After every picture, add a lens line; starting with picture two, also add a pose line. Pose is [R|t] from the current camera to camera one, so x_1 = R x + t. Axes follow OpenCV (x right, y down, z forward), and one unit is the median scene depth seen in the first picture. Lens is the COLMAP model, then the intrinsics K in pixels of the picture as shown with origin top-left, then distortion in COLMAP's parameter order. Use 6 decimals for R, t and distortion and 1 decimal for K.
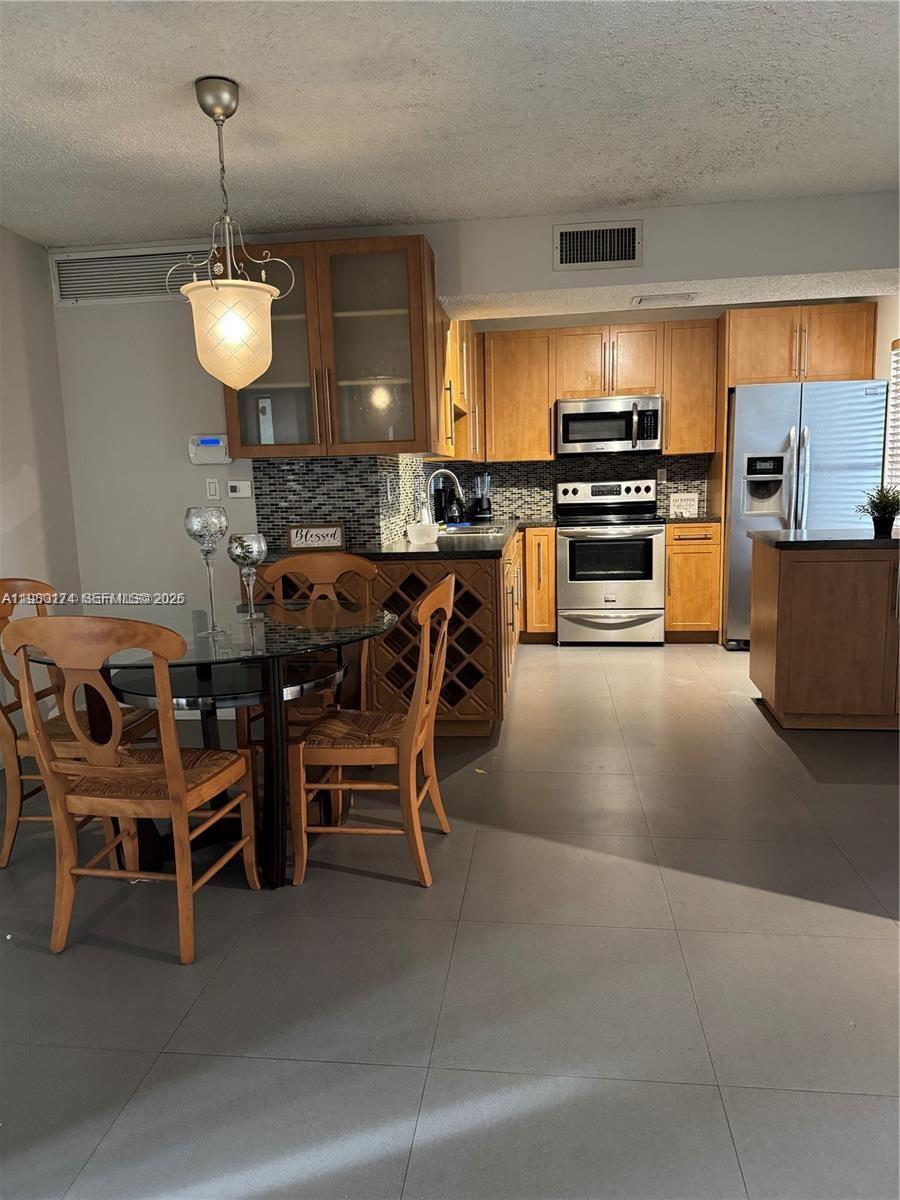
lens RADIAL K [[835.2, 0, 450.0], [0, 835.2, 600.0], [0, 0, 1]] dist [0.144116, -0.171523]
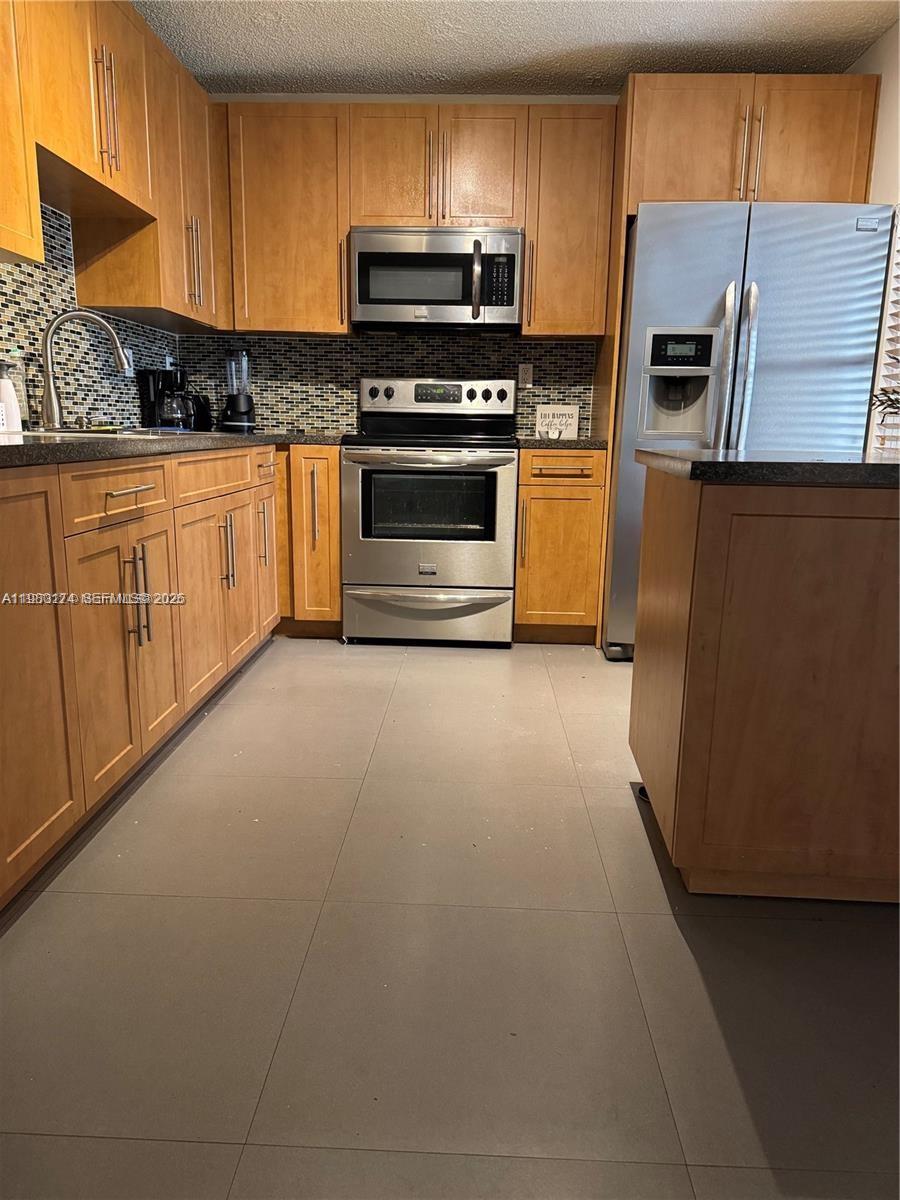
lens RADIAL K [[823.9, 0, 450.0], [0, 823.9, 600.0], [0, 0, 1]] dist [0.029079, -0.004210]
pose [[0.995097, 0.030527, 0.094077, 0.150687], [-0.036652, 0.997271, 0.064083, -0.017884], [-0.091864, -0.067217, 0.993500, 0.403149]]
